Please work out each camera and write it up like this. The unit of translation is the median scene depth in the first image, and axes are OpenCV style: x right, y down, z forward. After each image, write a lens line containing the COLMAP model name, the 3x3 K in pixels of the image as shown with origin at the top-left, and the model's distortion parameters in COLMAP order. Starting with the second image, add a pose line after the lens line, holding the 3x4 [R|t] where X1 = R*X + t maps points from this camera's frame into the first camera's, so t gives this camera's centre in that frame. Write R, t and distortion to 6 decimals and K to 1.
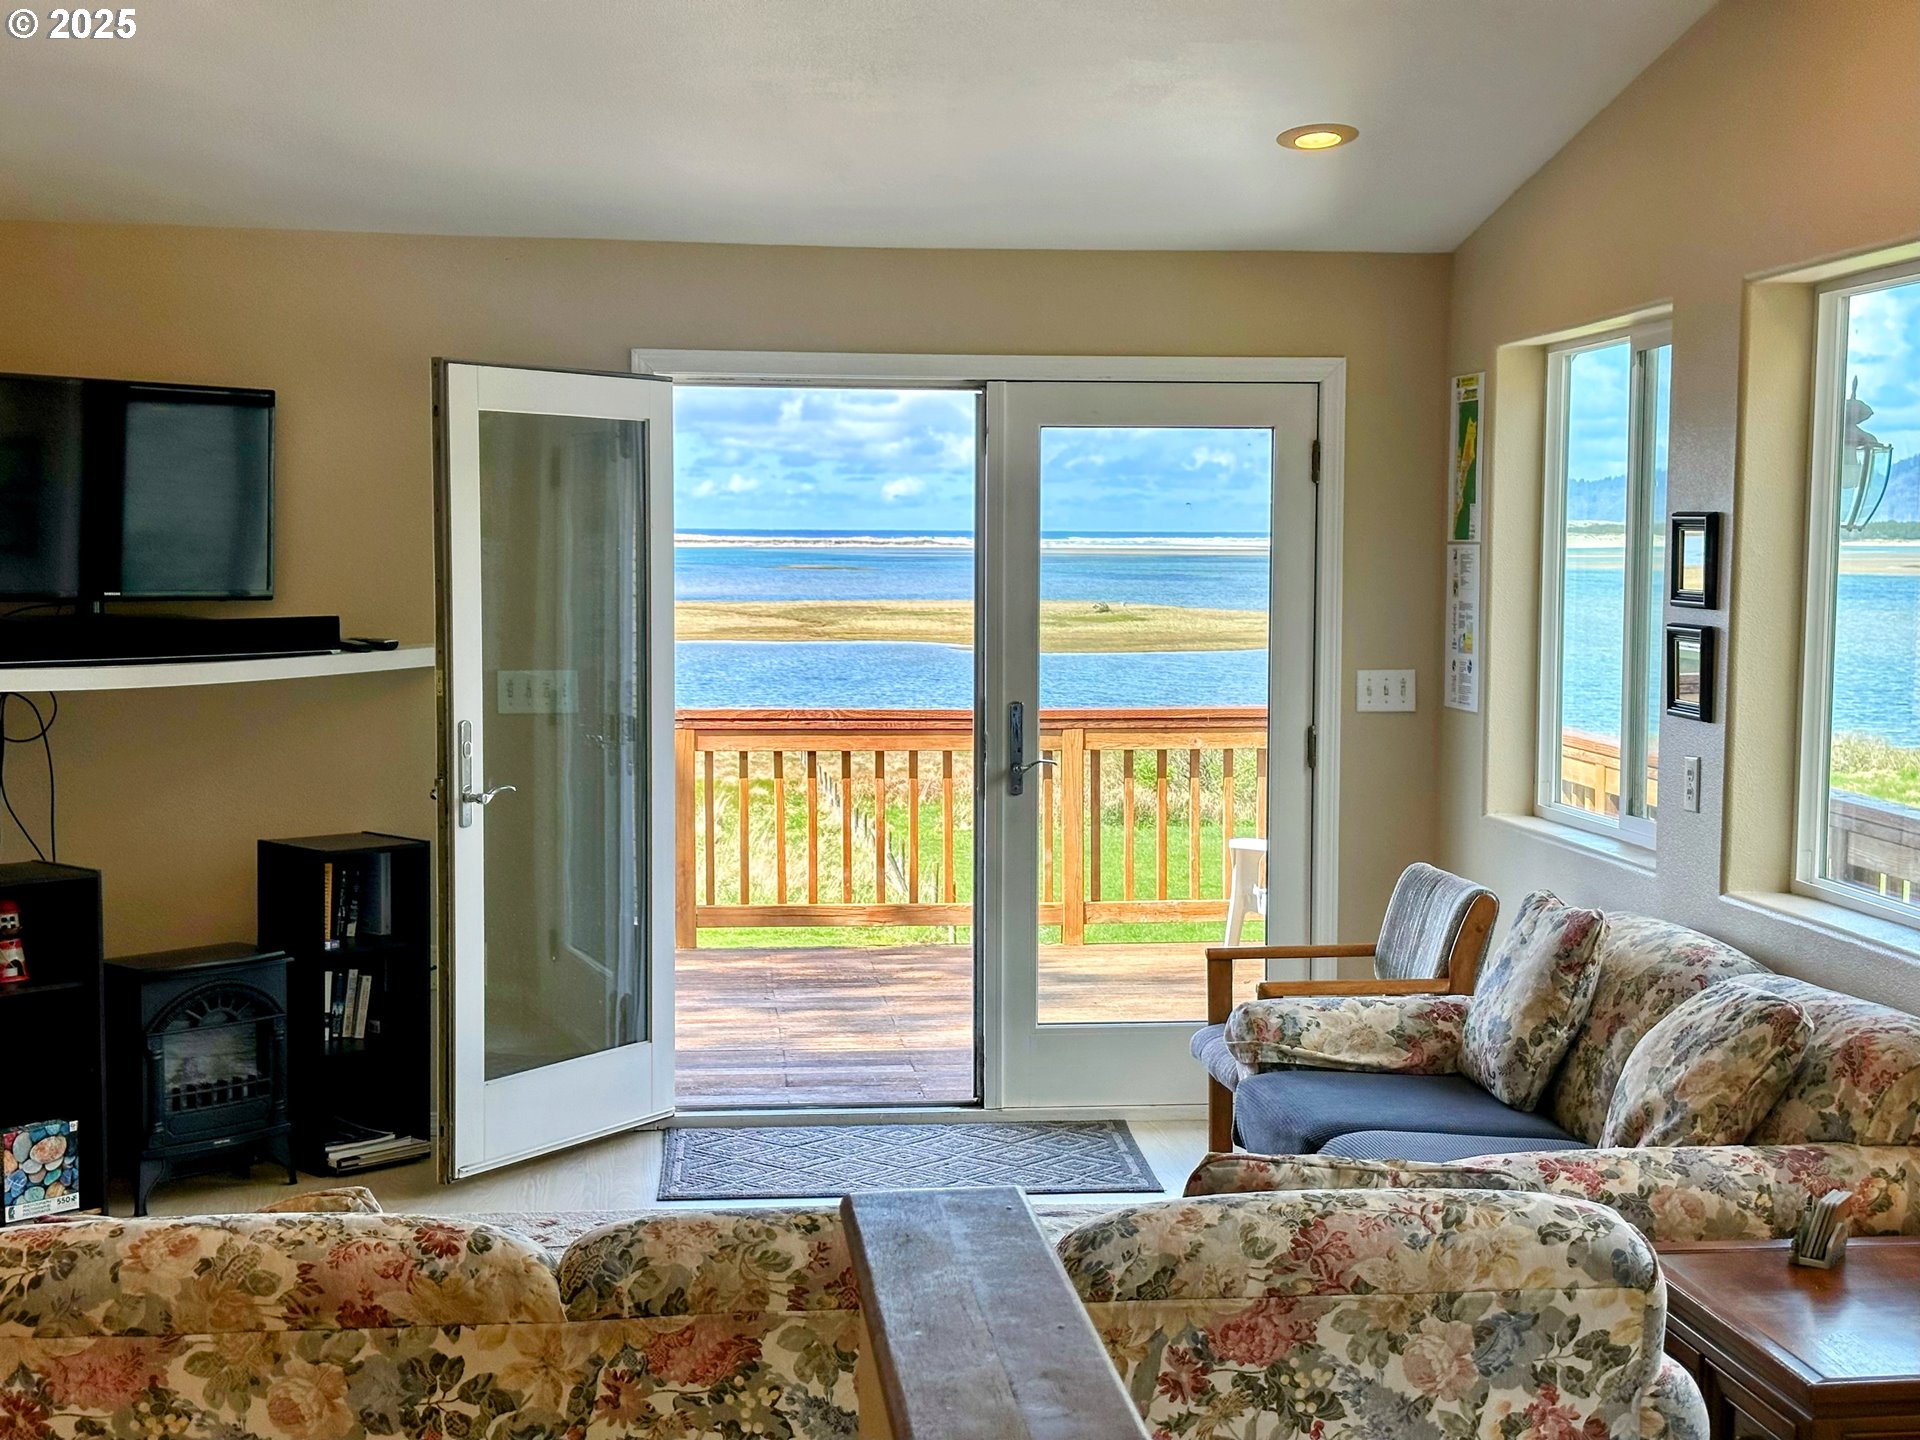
lens RADIAL K [[2730.9, 0, 953.9], [0, 2730.9, 717.4], [0, 0, 1]] dist [0.111842, 0.000000]
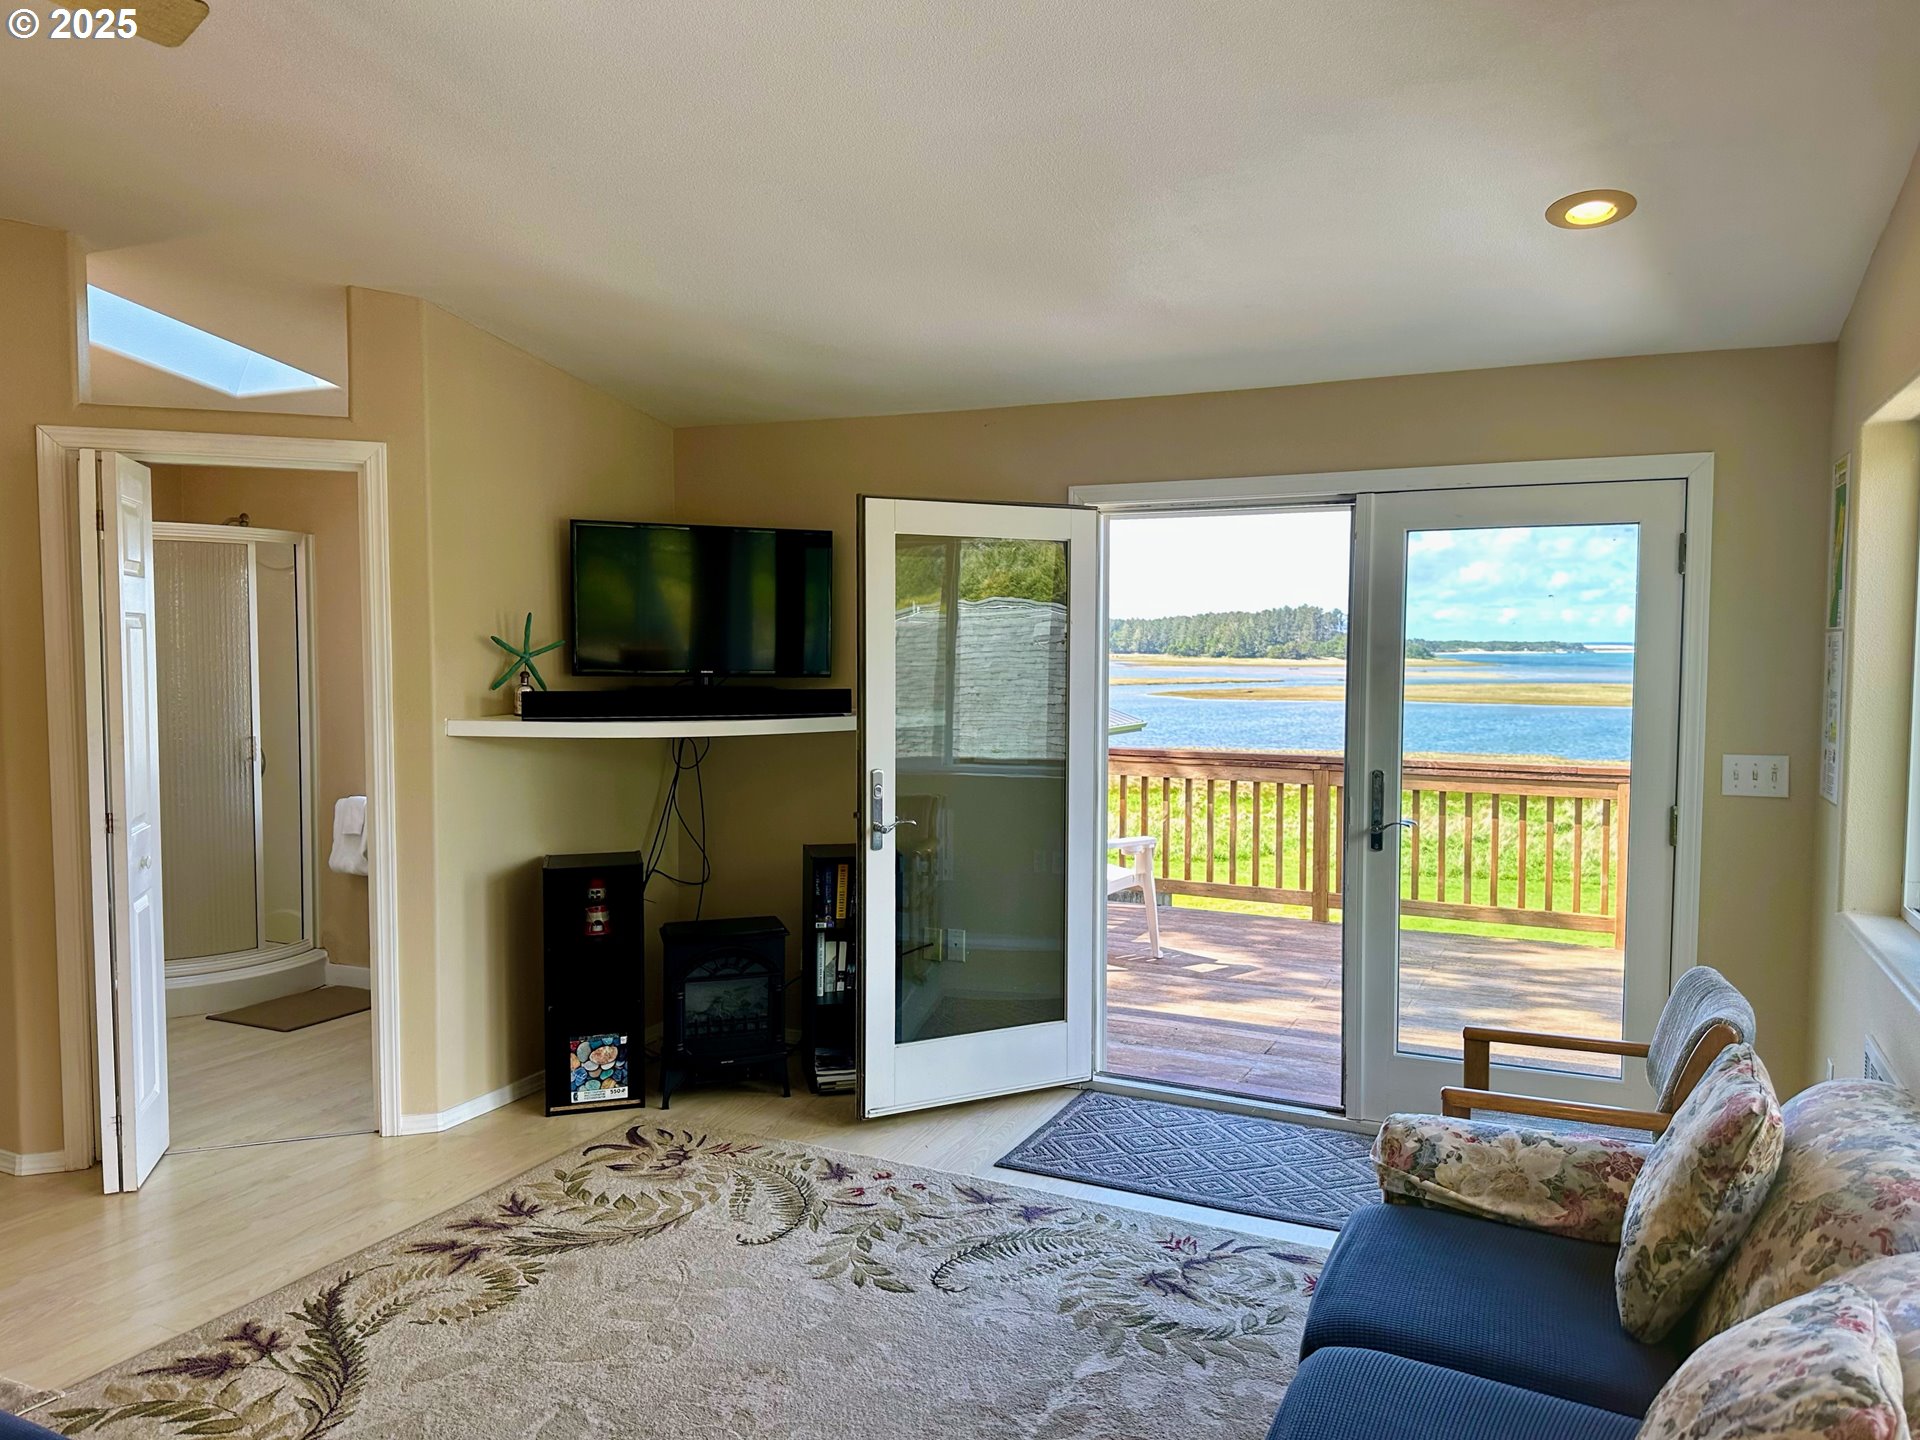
lens RADIAL K [[1407.1, 0, 958.9], [0, 1407.1, 718.3], [0, 0, 1]] dist [0.032596, -0.039267]
pose [[0.857062, 0.026951, -0.514507, 0.226225], [-0.034032, 0.999411, -0.004338, -0.024364], [0.514088, 0.021227, 0.857475, 0.511513]]
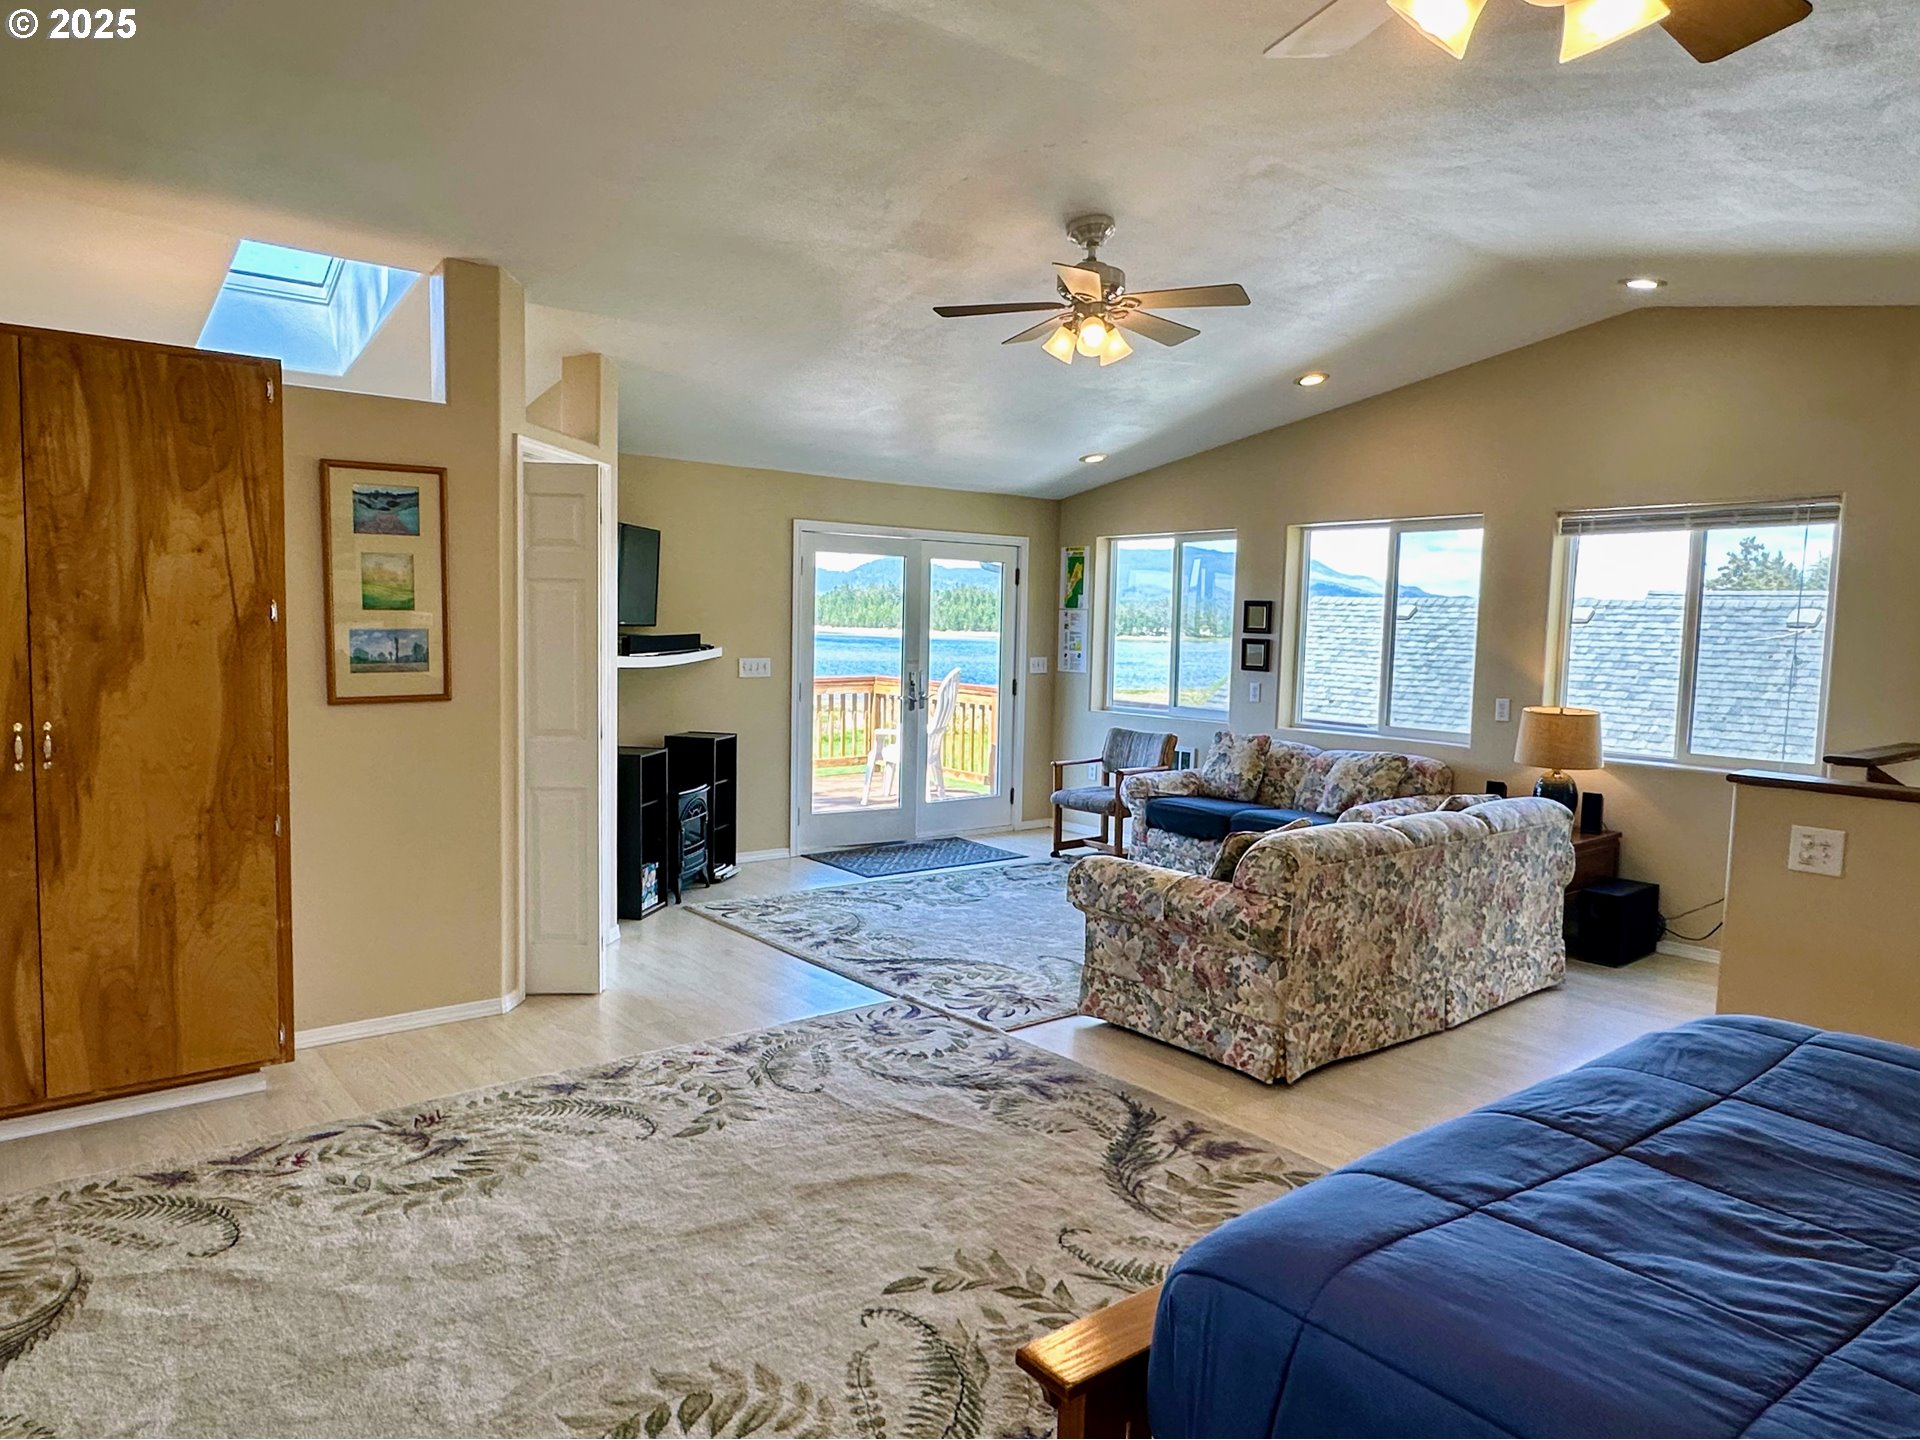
lens RADIAL K [[1272.9, 0, 953.5], [0, 1272.9, 714.6], [0, 0, 1]] dist [-0.007325, -0.006967]
pose [[0.840626, -0.027640, 0.540910, -0.738861], [0.018430, 0.999578, 0.022435, 0.011042], [-0.541302, -0.008891, 0.840781, 0.027746]]
